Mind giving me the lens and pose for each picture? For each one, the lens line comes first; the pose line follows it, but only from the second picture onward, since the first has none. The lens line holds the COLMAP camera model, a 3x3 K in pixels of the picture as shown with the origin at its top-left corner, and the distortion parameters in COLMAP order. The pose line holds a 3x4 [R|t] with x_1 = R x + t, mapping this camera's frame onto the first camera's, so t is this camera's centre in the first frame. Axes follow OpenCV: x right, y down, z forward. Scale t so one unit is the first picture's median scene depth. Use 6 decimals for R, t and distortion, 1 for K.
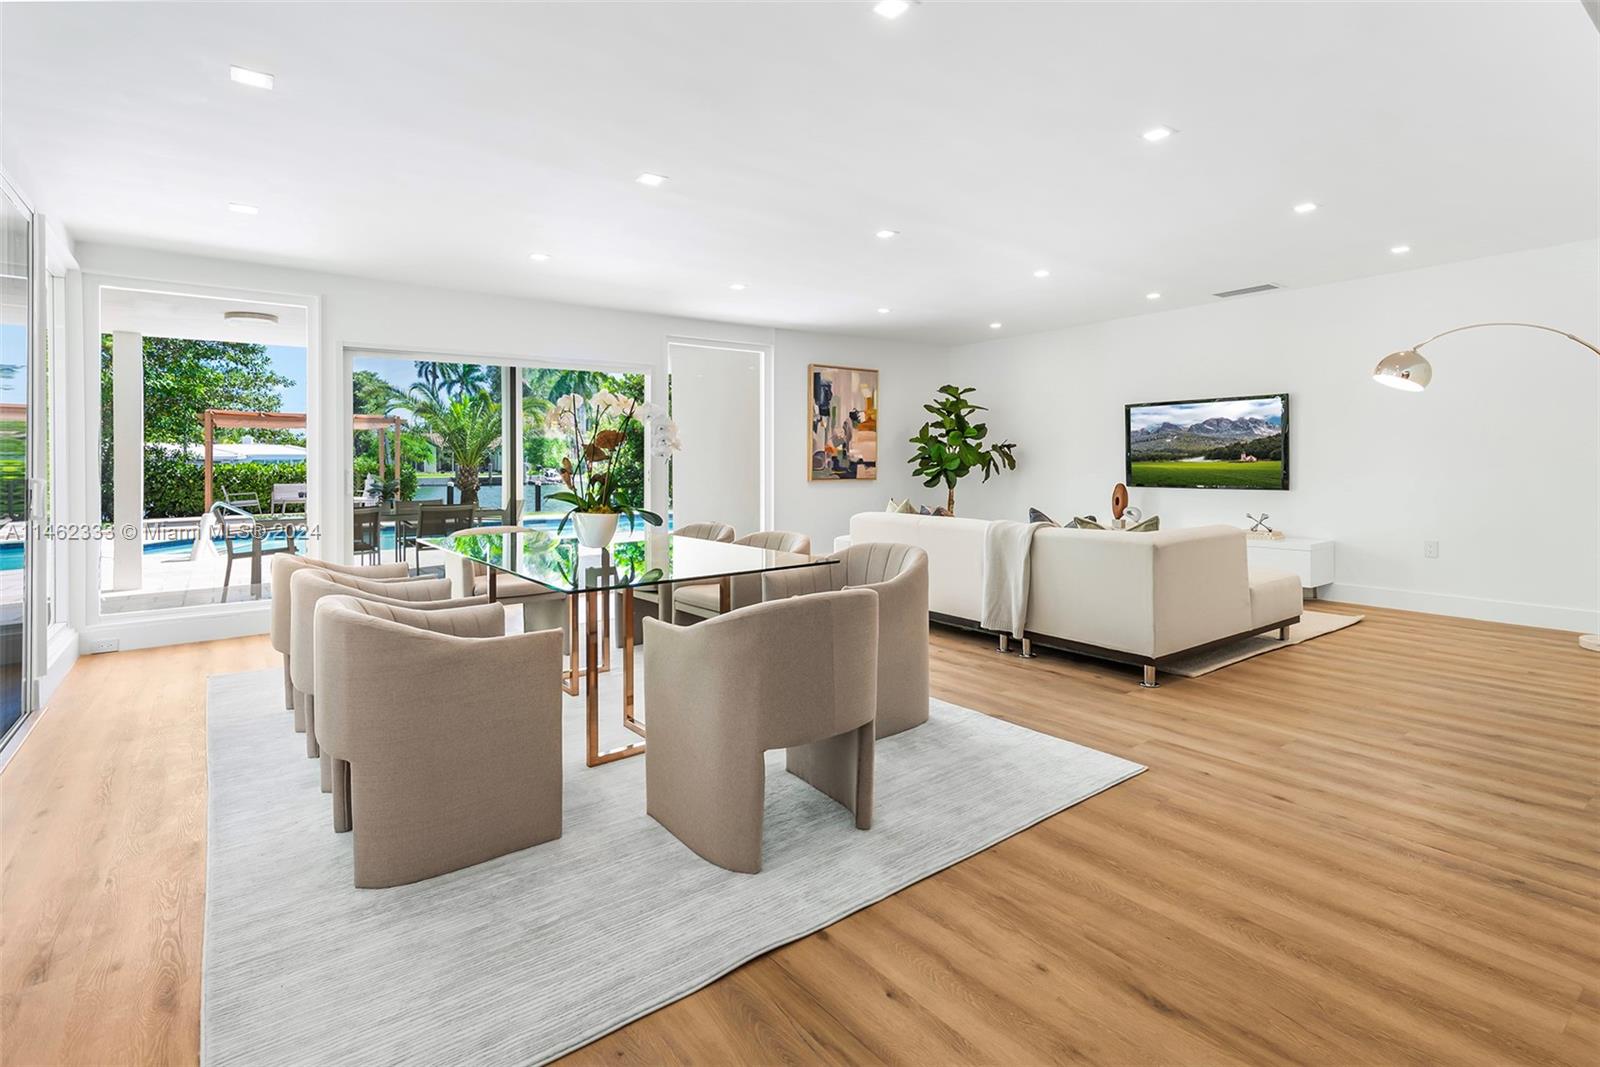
lens RADIAL K [[754.7, 0, 812.6], [0, 754.7, 459.1], [0, 0, 1]] dist [0.013829, -0.002438]
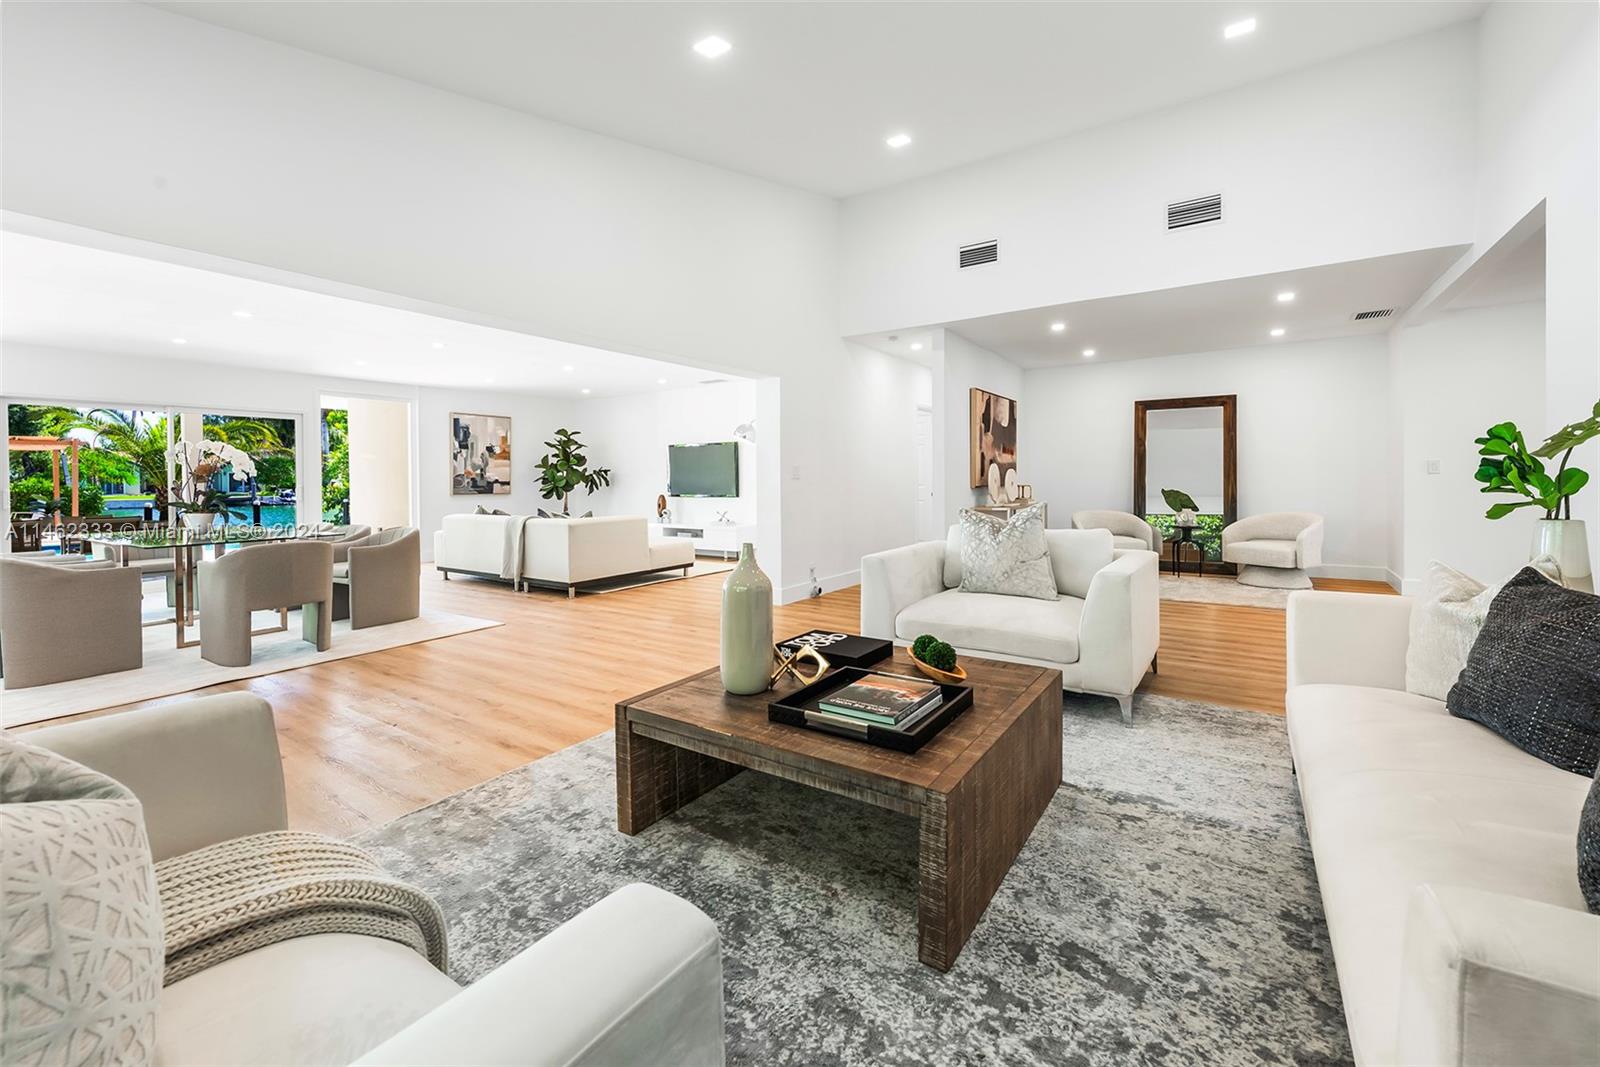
lens RADIAL K [[648.9, 0, 805.6], [0, 648.9, 490.0], [0, 0, 1]] dist [0.010944, -0.001334]
pose [[0.946778, -0.007719, 0.321795, 0.224094], [0.002111, 0.999840, 0.017772, -0.001271], [-0.321881, -0.016146, 0.946642, -0.347878]]
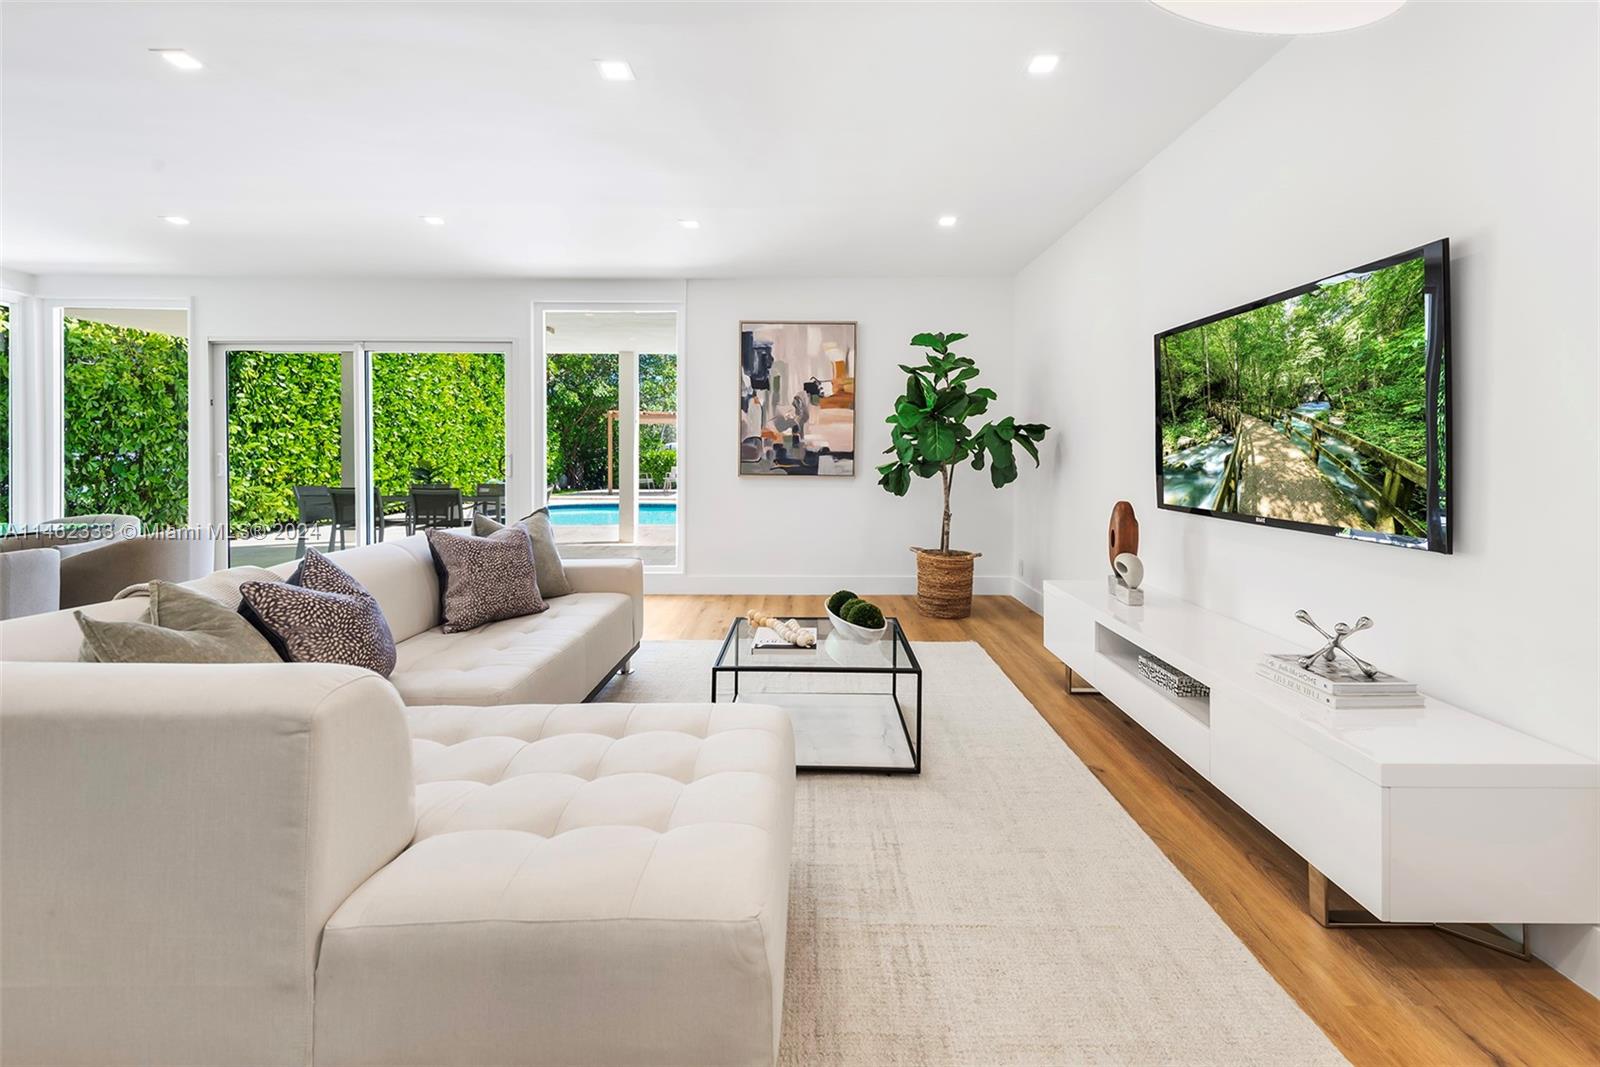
lens RADIAL K [[690.5, 0, 800.4], [0, 690.5, 455.4], [0, 0, 1]] dist [0.015664, -0.002258]
pose [[0.800274, 0.011765, -0.599520, 0.446728], [-0.005836, 0.999913, 0.011832, -0.000600], [0.599607, -0.005970, 0.800273, 0.471274]]
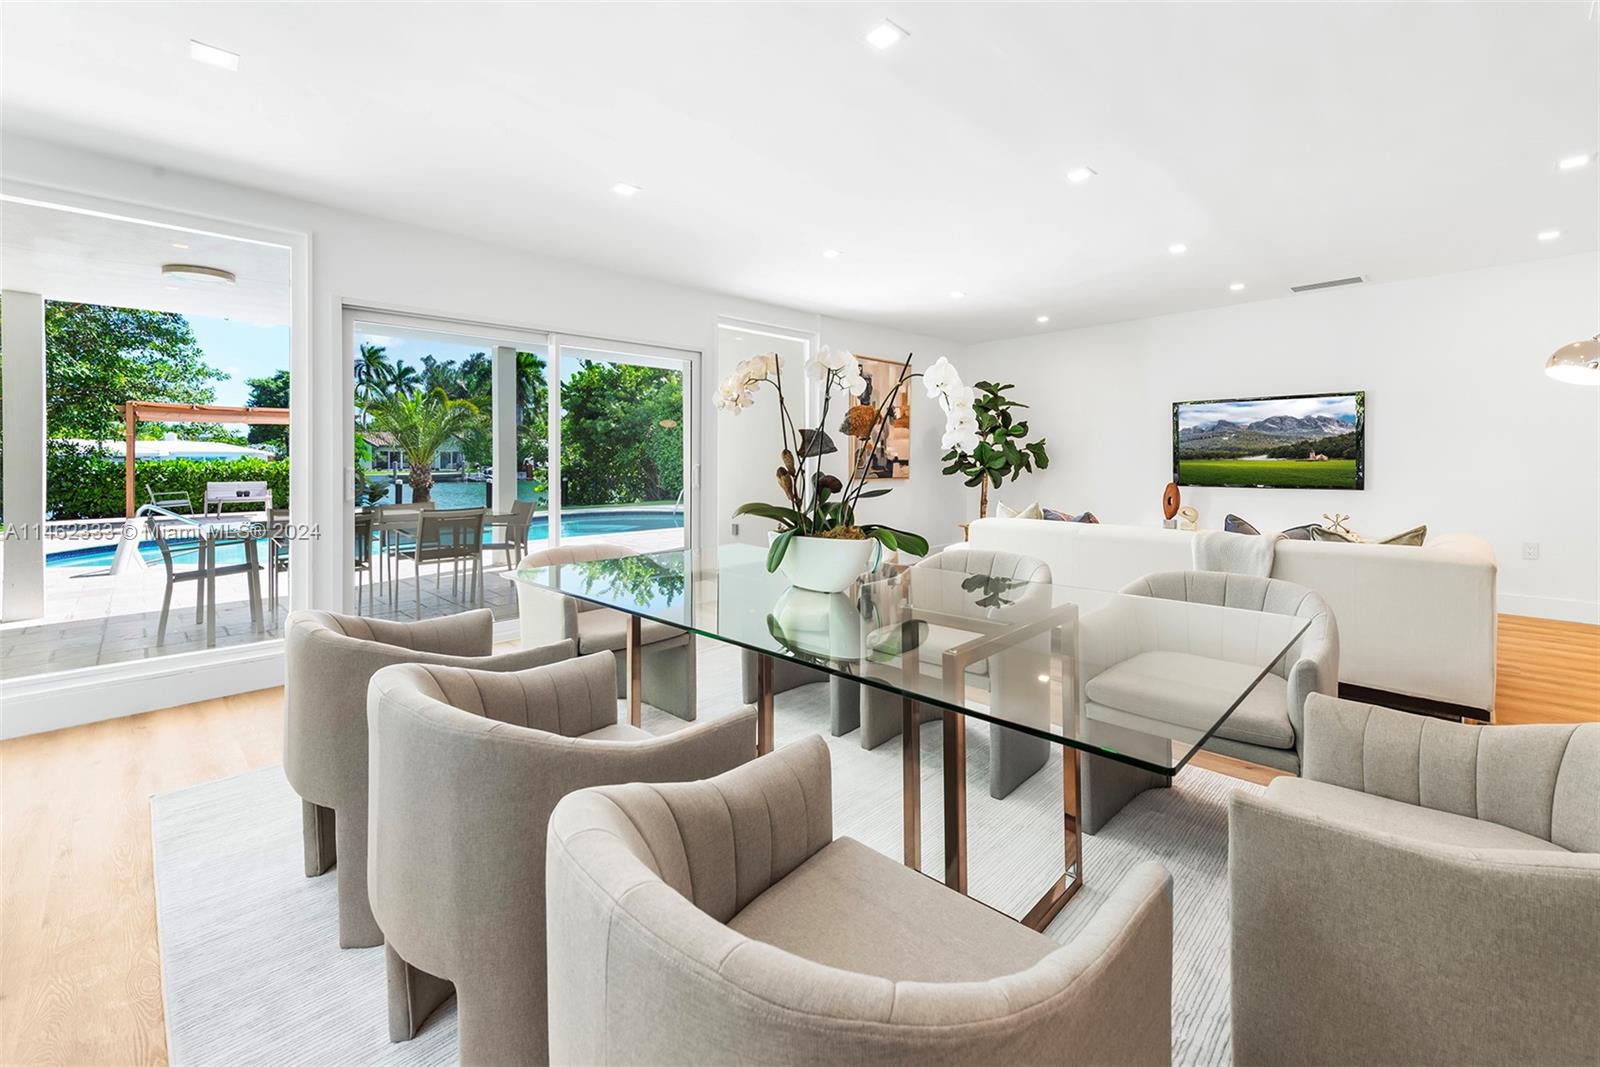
lens RADIAL K [[648.9, 0, 787.3], [0, 648.9, 460.8], [0, 0, 1]] dist [0.010944, -0.001334]
pose [[0.992780, 0.002450, 0.119926, -0.174799], [-0.002886, 0.999990, 0.003463, 0.002185], [-0.119916, -0.003784, 0.992777, 0.206270]]
